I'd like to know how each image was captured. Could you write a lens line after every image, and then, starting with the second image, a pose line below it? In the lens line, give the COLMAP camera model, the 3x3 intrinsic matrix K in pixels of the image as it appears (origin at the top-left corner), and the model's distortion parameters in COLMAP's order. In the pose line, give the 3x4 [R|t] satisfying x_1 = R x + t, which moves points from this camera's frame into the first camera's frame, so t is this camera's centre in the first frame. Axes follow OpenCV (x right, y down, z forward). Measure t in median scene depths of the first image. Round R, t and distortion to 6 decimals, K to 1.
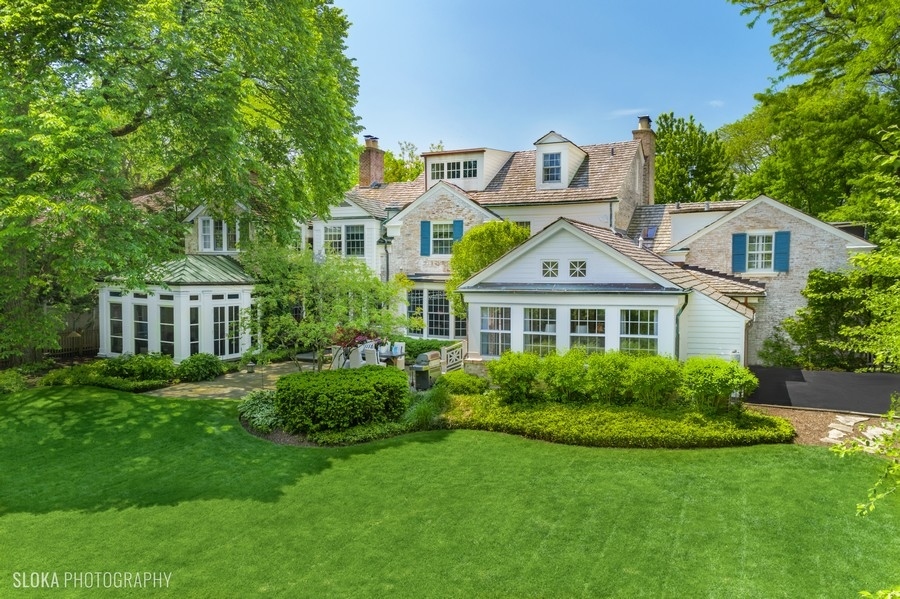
lens RADIAL K [[596.0, 0, 450.0], [0, 596.0, 299.5], [0, 0, 1]] dist [0.001053, 0.000858]
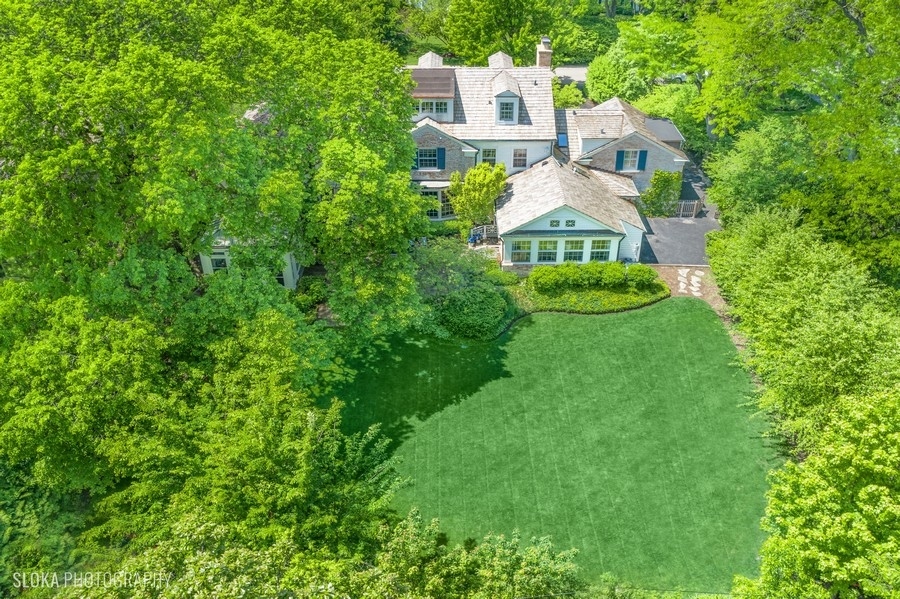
lens RADIAL K [[596.0, 0, 450.0], [0, 596.0, 299.5], [0, 0, 1]] dist [0.001053, 0.000858]
pose [[0.927034, -0.268412, 0.261843, -0.759209], [0.124842, 0.879384, 0.459453, -0.802669], [-0.353584, -0.393240, 0.848729, -0.664858]]
